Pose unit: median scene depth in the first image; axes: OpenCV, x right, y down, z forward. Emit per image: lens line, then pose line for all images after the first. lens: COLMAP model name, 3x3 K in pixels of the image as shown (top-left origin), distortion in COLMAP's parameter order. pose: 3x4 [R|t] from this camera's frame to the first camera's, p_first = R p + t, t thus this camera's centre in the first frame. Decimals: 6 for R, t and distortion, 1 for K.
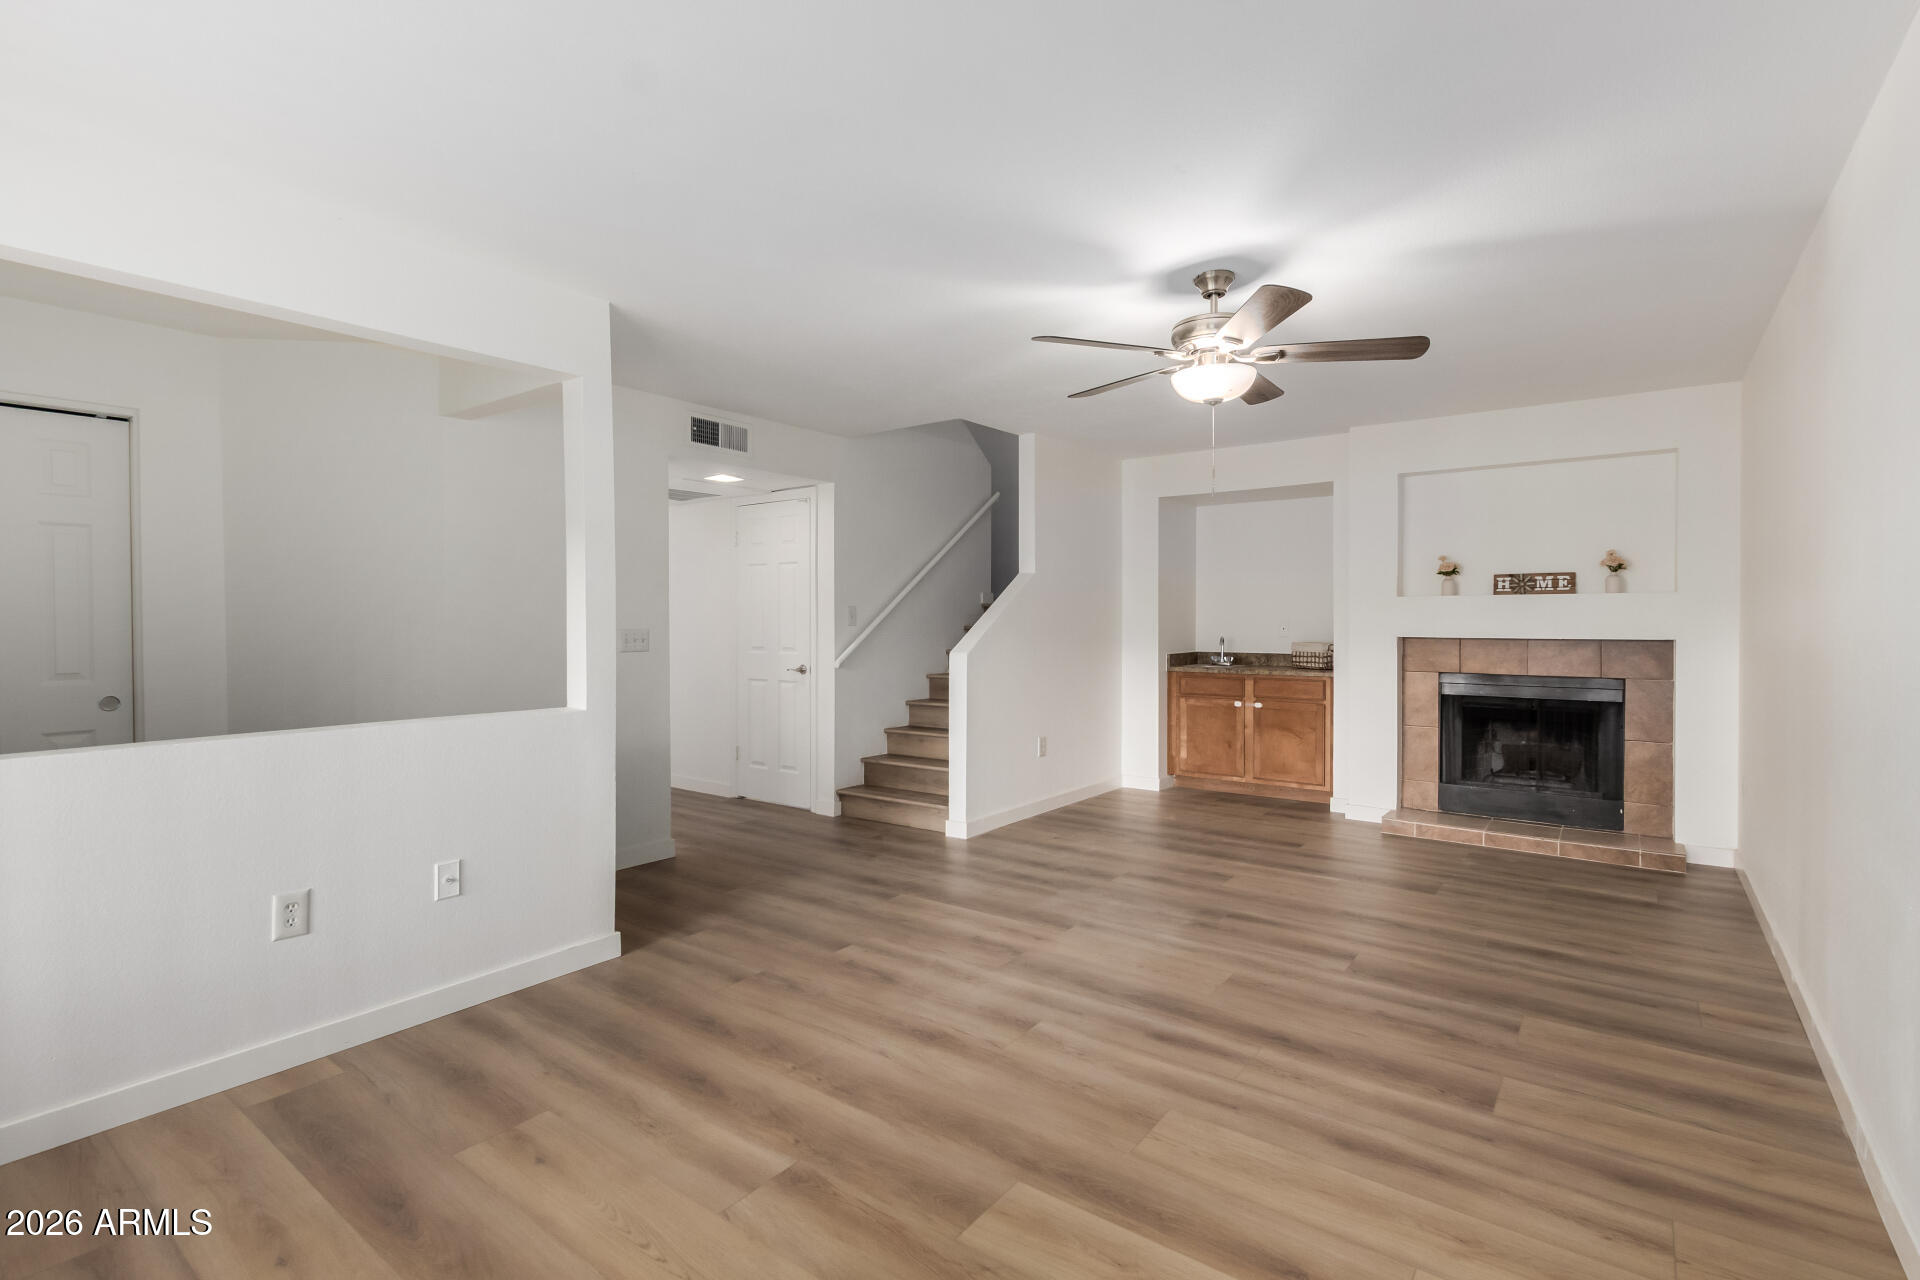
lens RADIAL K [[918.7, 0, 968.3], [0, 918.7, 633.9], [0, 0, 1]] dist [0.002854, -0.002930]
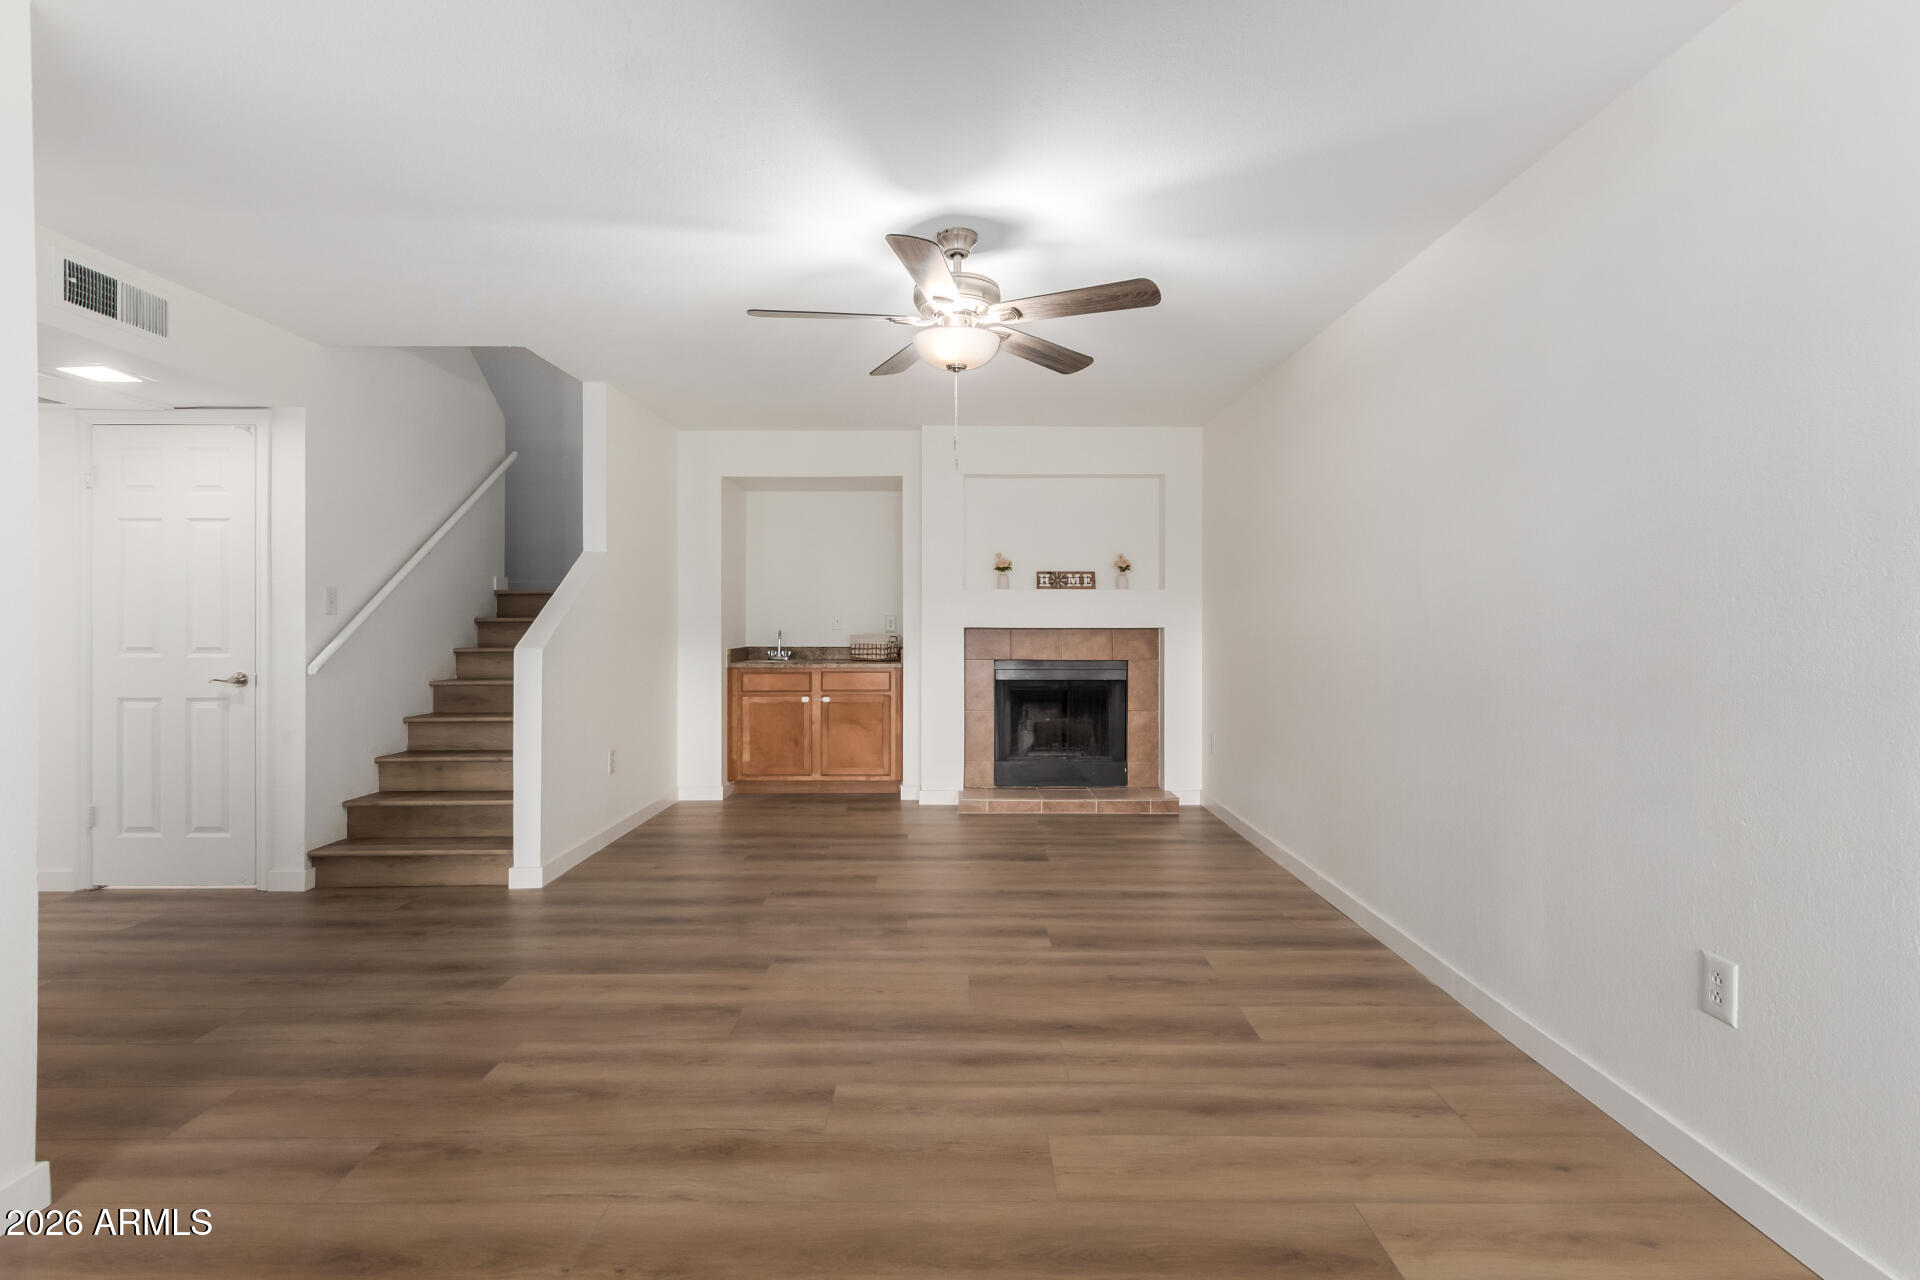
lens RADIAL K [[918.7, 0, 963.5], [0, 918.7, 632.6], [0, 0, 1]] dist [0.002854, -0.002930]
pose [[0.791974, -0.006617, 0.610520, -0.200774], [0.010018, 0.999947, -0.002158, 0.012668], [-0.610473, 0.007825, 0.791998, 0.169974]]
